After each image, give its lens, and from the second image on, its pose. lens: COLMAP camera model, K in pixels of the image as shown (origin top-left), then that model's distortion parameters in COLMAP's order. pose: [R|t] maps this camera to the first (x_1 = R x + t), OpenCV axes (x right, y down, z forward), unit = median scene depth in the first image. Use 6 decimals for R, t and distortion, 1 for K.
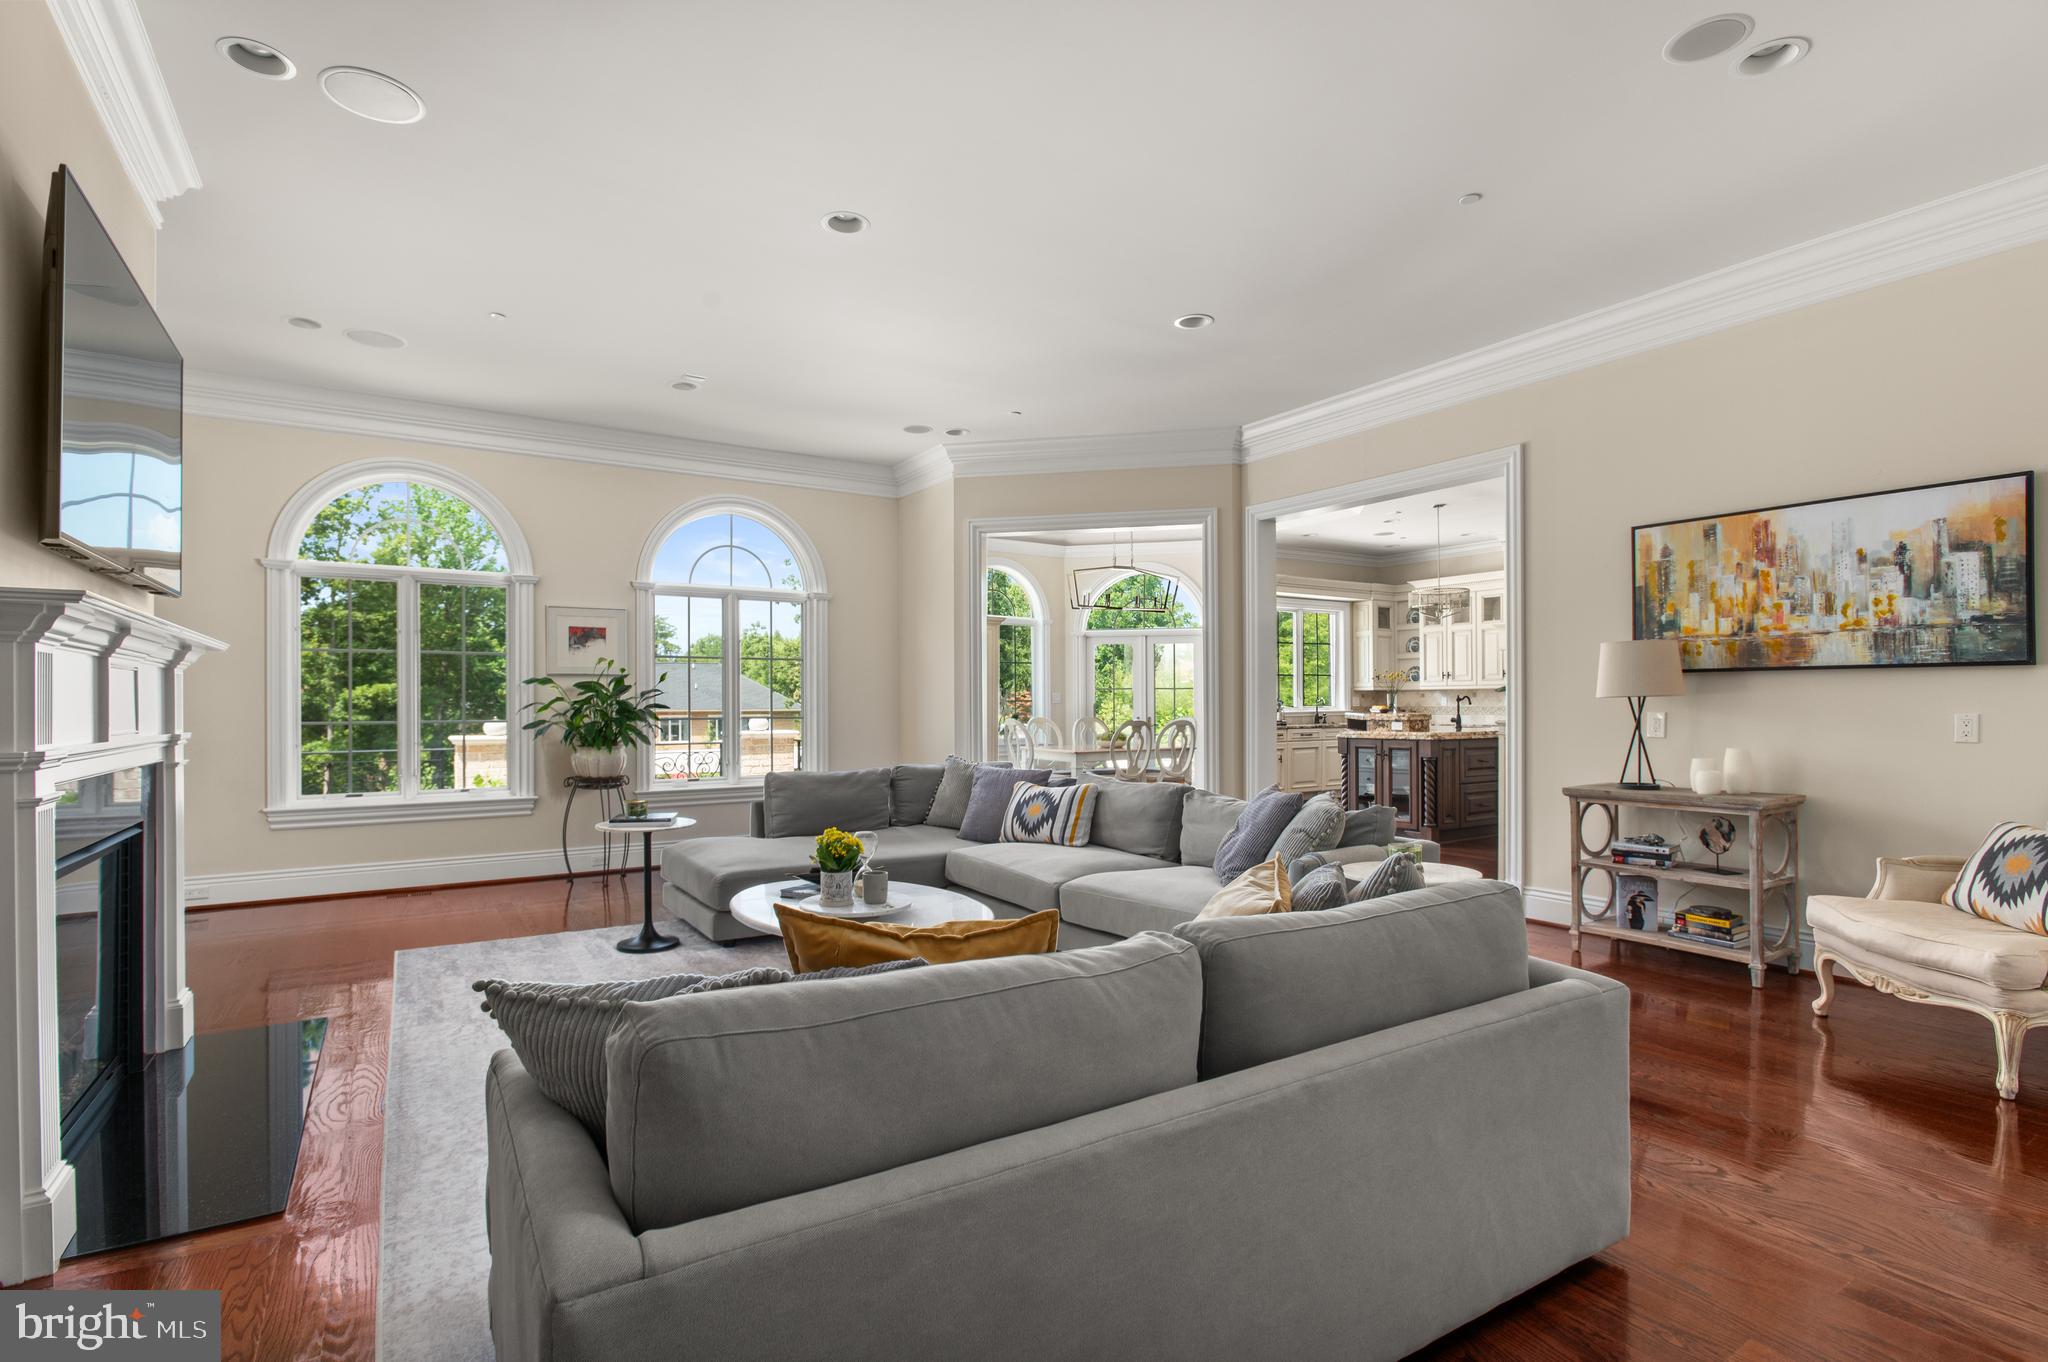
lens RADIAL K [[976.1, 0, 1026.9], [0, 976.1, 696.0], [0, 0, 1]] dist [-0.011885, 0.002433]
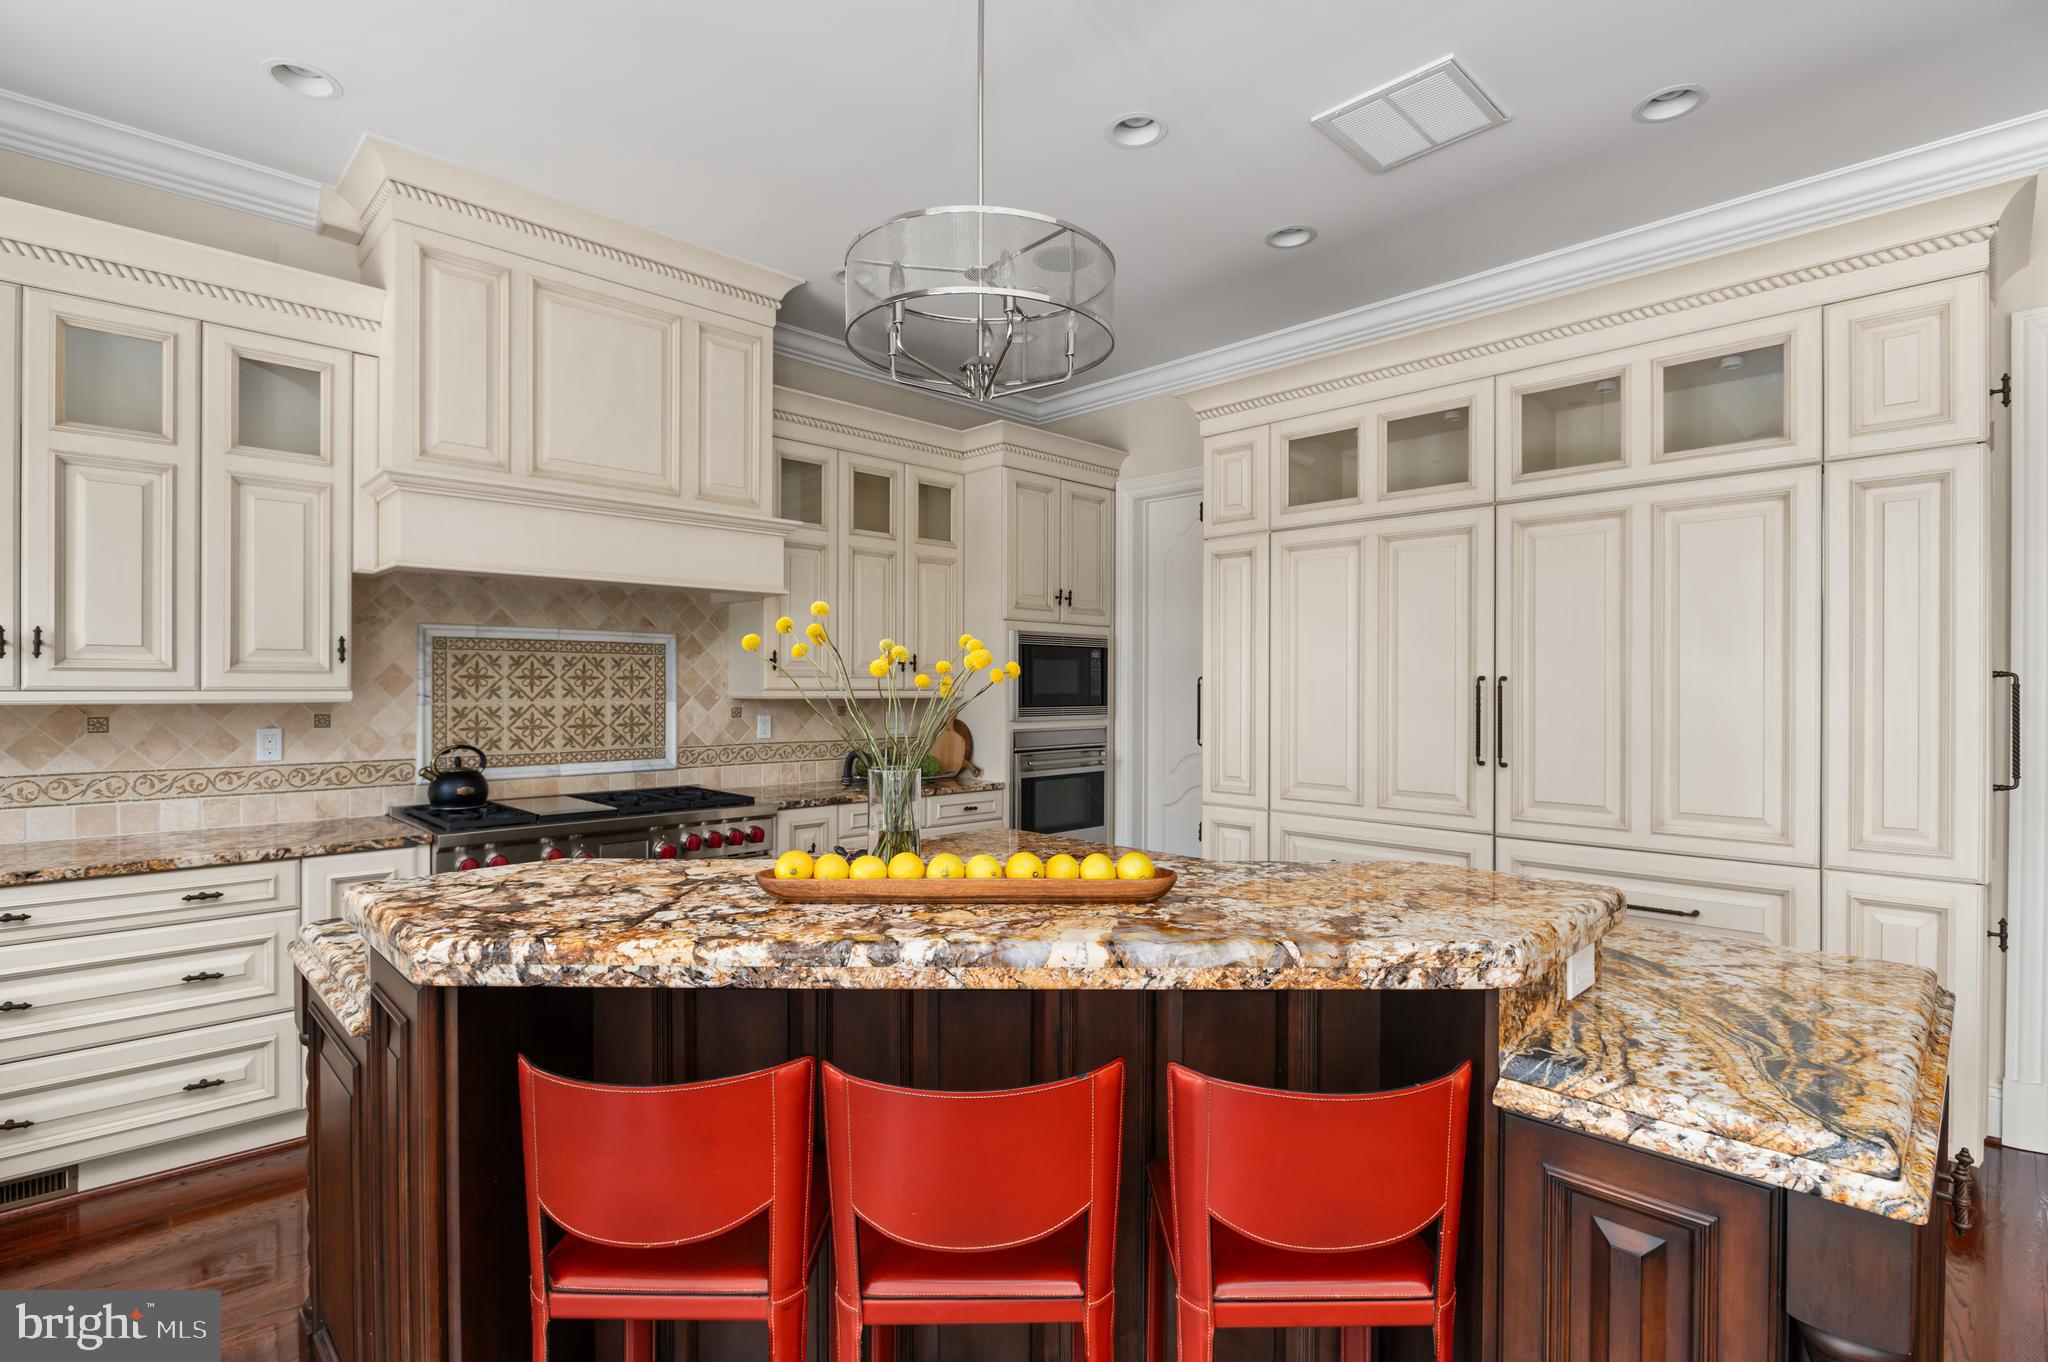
lens RADIAL K [[976.1, 0, 1018.6], [0, 976.1, 689.0], [0, 0, 1]] dist [-0.011885, 0.002433]
pose [[-0.193342, 0.000829, 0.981131, 0.160143], [-0.009530, 0.999951, -0.002723, -0.011771], [-0.981085, -0.009877, -0.193325, 0.784019]]
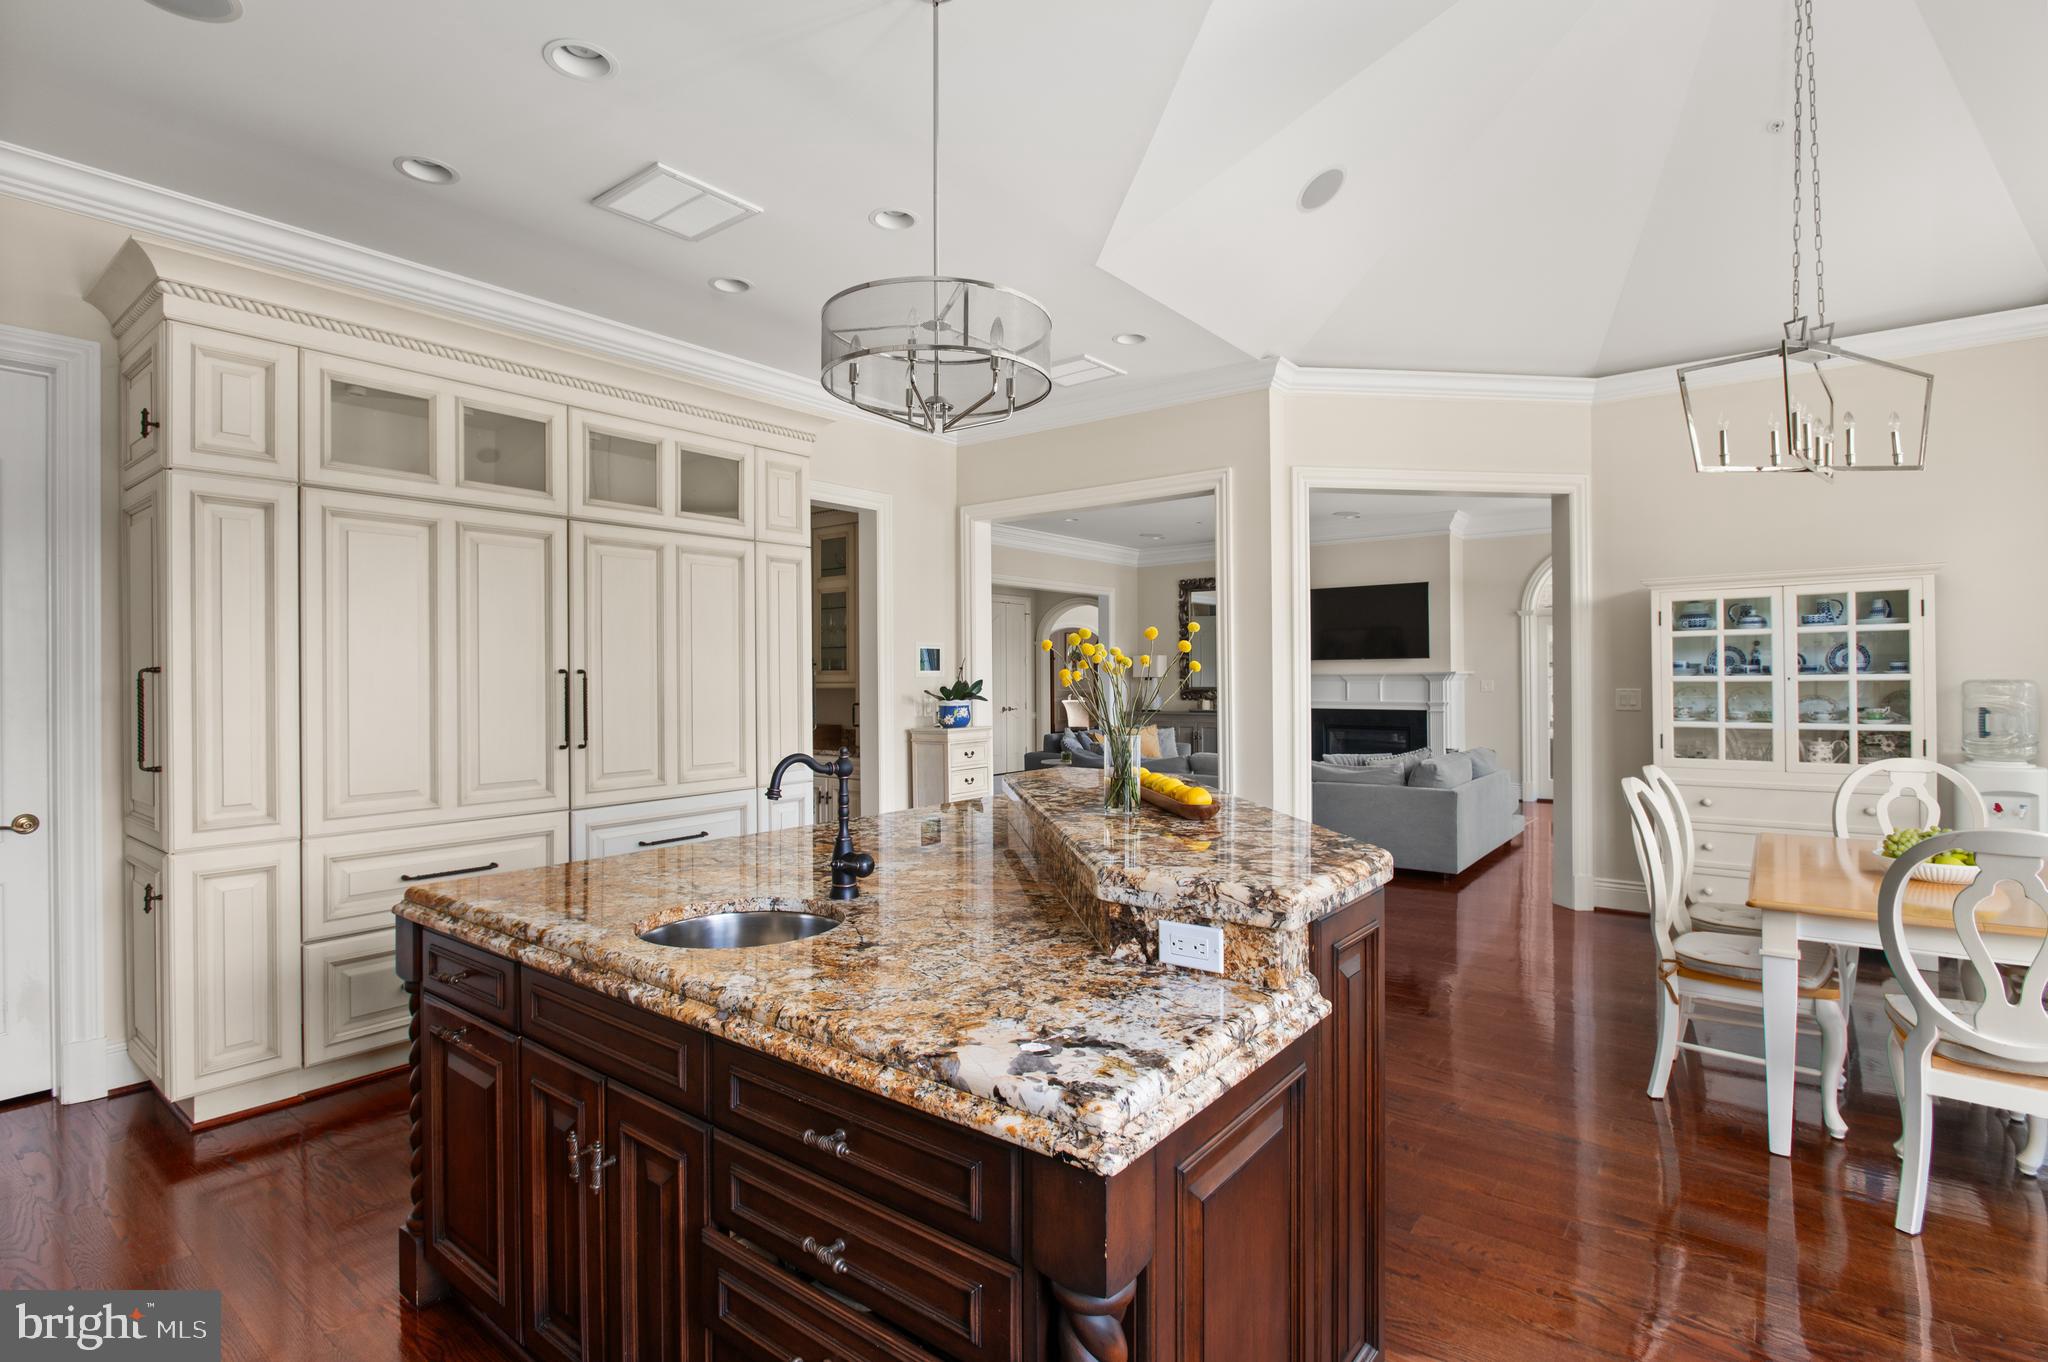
lens RADIAL K [[976.1, 0, 1019.6], [0, 976.1, 674.8], [0, 0, 1]] dist [-0.011885, 0.002433]
pose [[-0.944124, 0.008088, -0.329493, 0.369627], [0.009431, 0.999952, -0.002479, -0.013663], [0.329457, -0.005448, -0.944155, 0.941712]]
